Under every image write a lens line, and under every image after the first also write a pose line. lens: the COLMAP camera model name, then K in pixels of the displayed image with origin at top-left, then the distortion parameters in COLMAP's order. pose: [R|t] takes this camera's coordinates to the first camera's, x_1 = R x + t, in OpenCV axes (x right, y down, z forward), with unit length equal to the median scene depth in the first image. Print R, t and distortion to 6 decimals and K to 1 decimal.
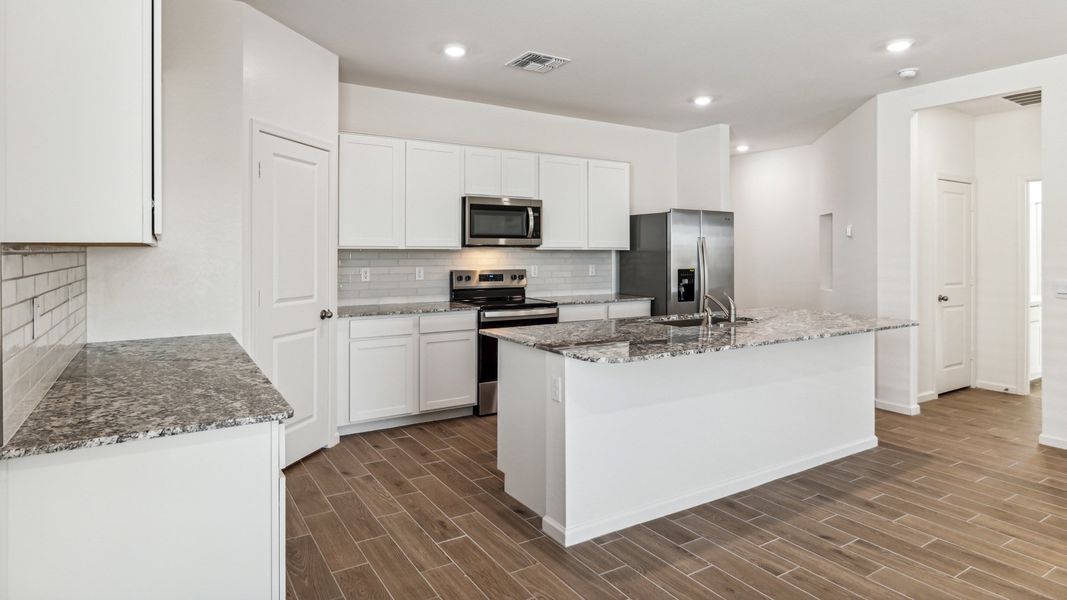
lens RADIAL K [[593.7, 0, 533.7], [0, 593.7, 253.1], [0, 0, 1]] dist [-0.000268, -0.000005]
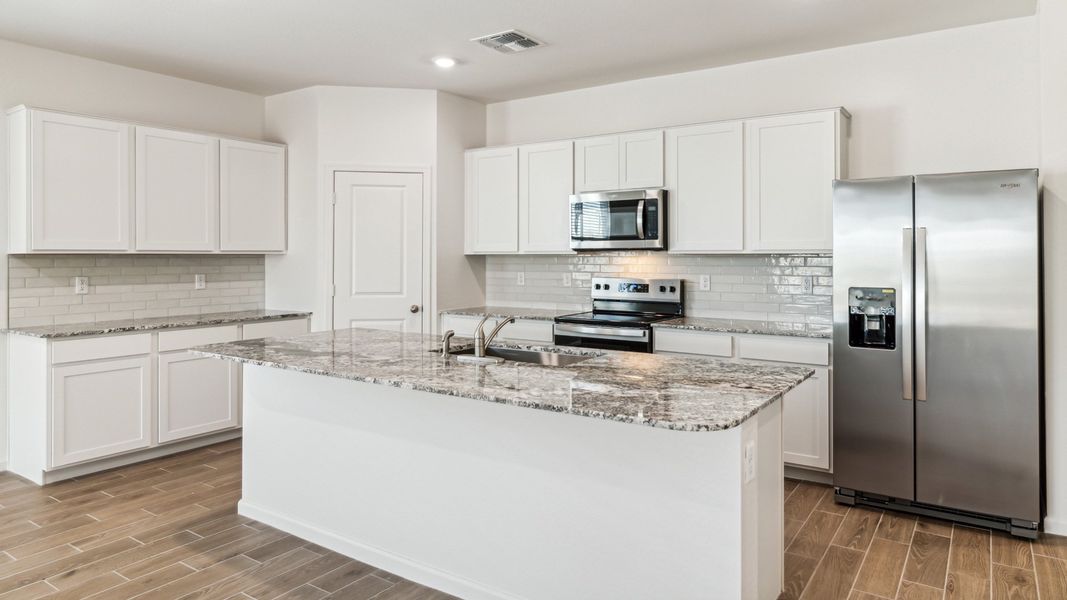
lens RADIAL K [[661.2, 0, 530.0], [0, 661.2, 257.7], [0, 0, 1]] dist [0.001147, 0.000945]
pose [[0.394561, -0.001174, -0.918869, 0.909917], [0.000682, 0.999999, -0.000985, 0.000213], [0.918869, -0.000238, 0.394562, 0.632813]]
